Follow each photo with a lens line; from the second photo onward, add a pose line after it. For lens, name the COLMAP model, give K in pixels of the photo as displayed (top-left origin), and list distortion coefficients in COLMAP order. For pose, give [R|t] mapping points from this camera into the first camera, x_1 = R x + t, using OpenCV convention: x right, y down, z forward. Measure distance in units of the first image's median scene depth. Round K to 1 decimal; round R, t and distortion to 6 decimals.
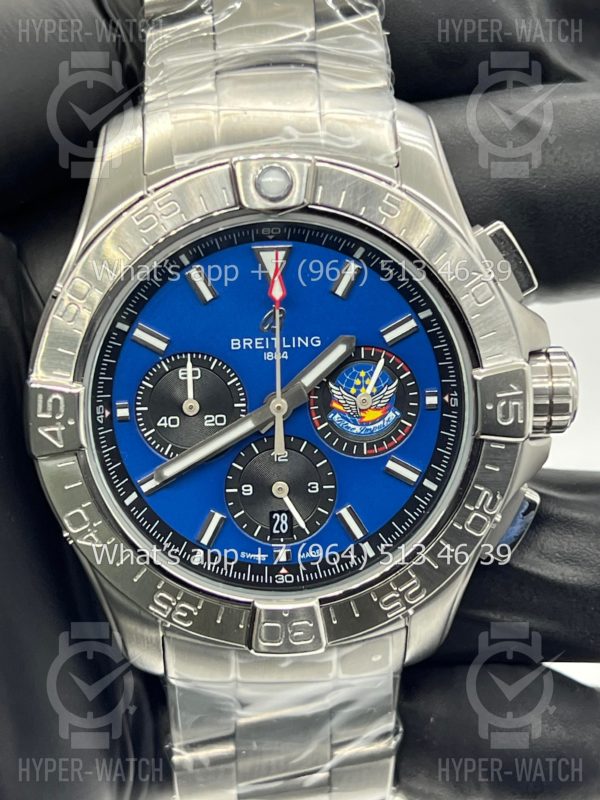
lens RADIAL K [[1916.0, 0, 308.8], [0, 1916.0, 393.3], [0, 0, 1]] dist [0.178259, 0.000000]
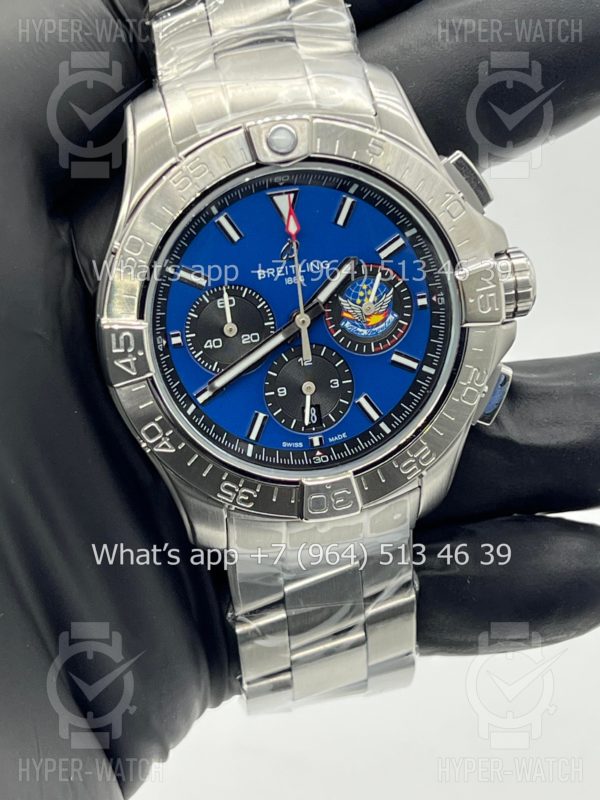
lens RADIAL K [[1916.0, 0, 306.3], [0, 1916.0, 398.7], [0, 0, 1]] dist [0.178259, 0.000000]
pose [[0.987657, -0.120683, 0.099844, -0.141112], [0.117308, 0.992328, 0.039030, 0.008792], [-0.103788, -0.026836, 0.994237, -0.223576]]
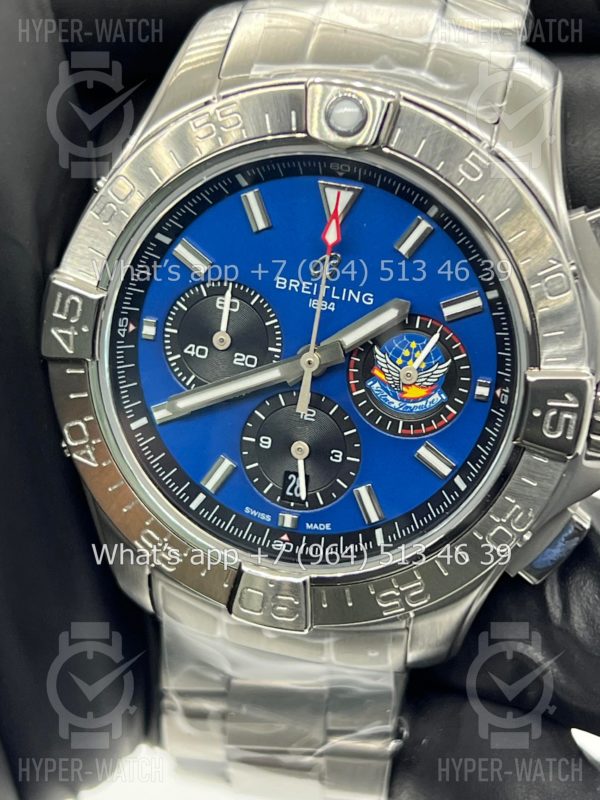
lens RADIAL K [[1916.0, 0, 298.2], [0, 1916.0, 401.7], [0, 0, 1]] dist [0.178259, 0.000000]
pose [[0.956308, 0.221015, -0.191381, 0.154163], [-0.208861, 0.974521, 0.081764, -0.046522], [0.204576, -0.038220, 0.978104, 0.114161]]
